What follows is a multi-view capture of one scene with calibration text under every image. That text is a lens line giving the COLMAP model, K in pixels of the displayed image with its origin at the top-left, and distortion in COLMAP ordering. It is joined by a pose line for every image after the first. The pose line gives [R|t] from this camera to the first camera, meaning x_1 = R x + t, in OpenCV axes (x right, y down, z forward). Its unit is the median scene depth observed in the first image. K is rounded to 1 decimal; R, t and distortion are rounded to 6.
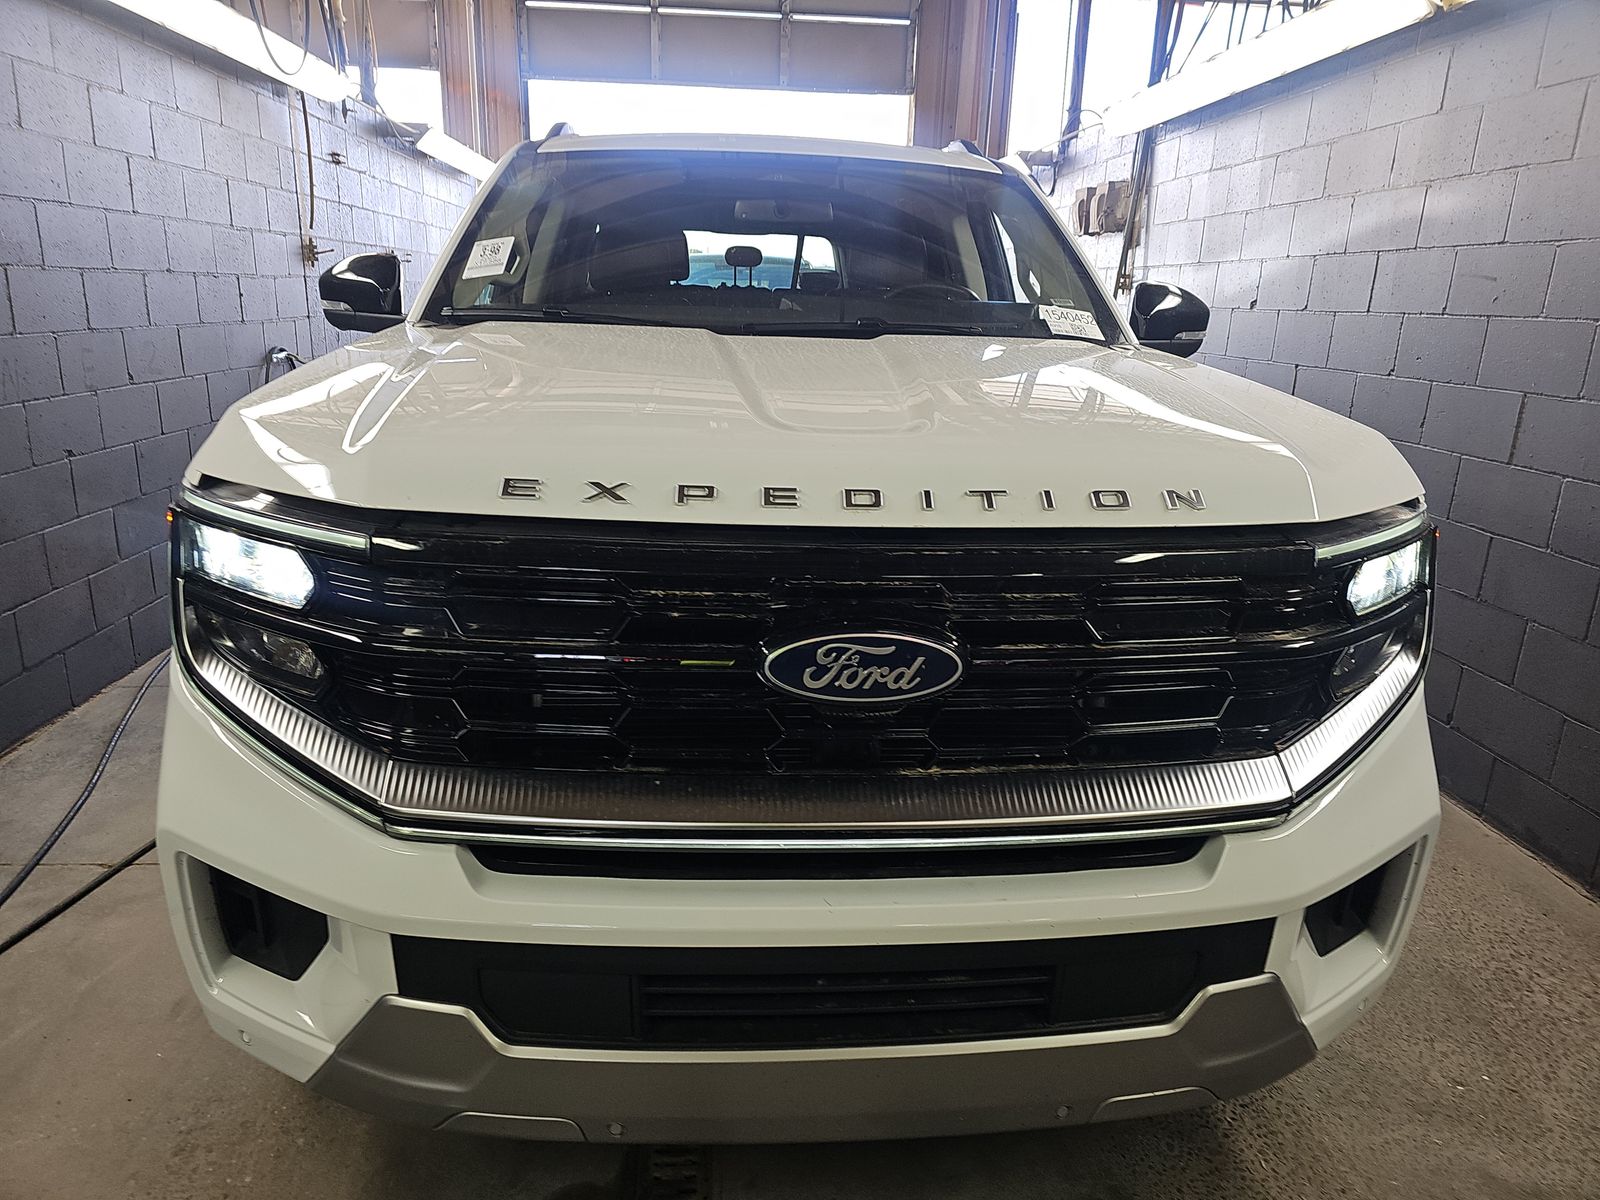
lens RADIAL K [[1067.0, 0, 800.0], [0, 1067.0, 600.0], [0, 0, 1]] dist [0.090922, -0.091214]
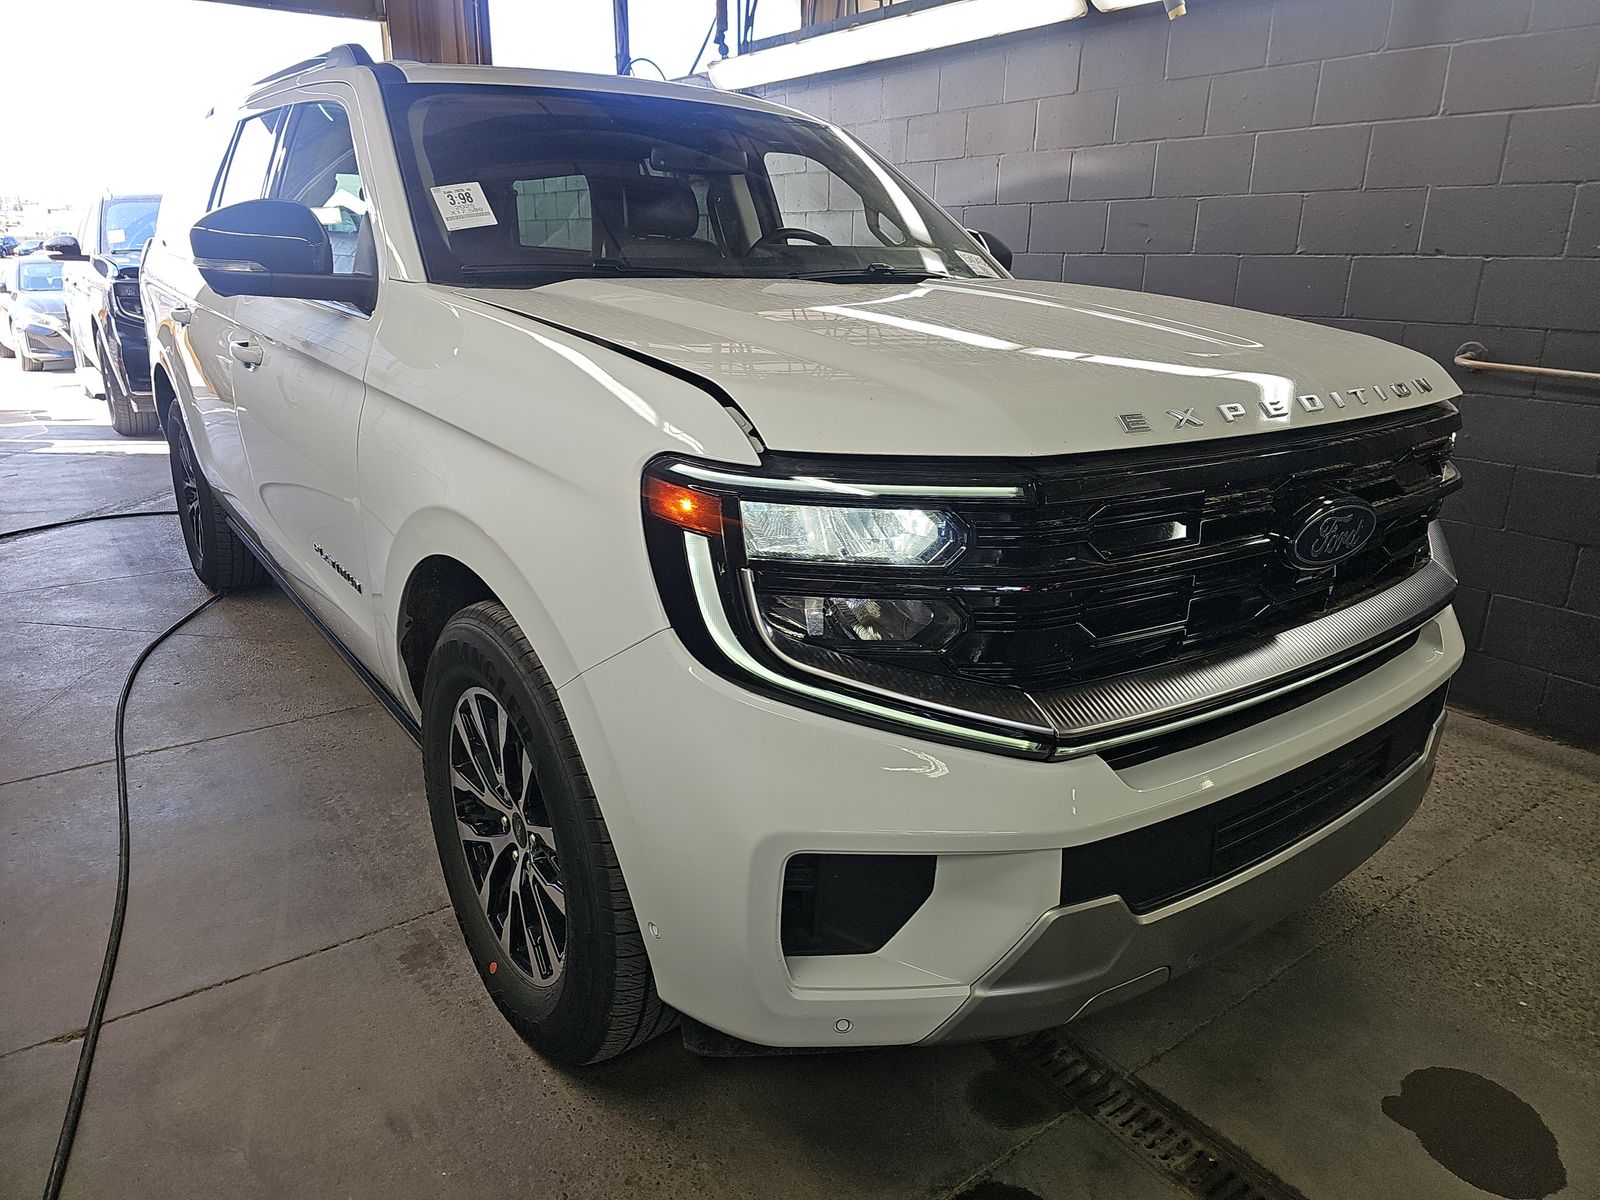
lens RADIAL K [[1067.0, 0, 800.0], [0, 1067.0, 600.0], [0, 0, 1]] dist [0.090922, -0.091214]
pose [[0.846140, -0.182936, 0.500582, -1.091305], [0.160417, 0.983108, 0.088118, -0.072727], [-0.508246, 0.005742, 0.861193, 0.205786]]
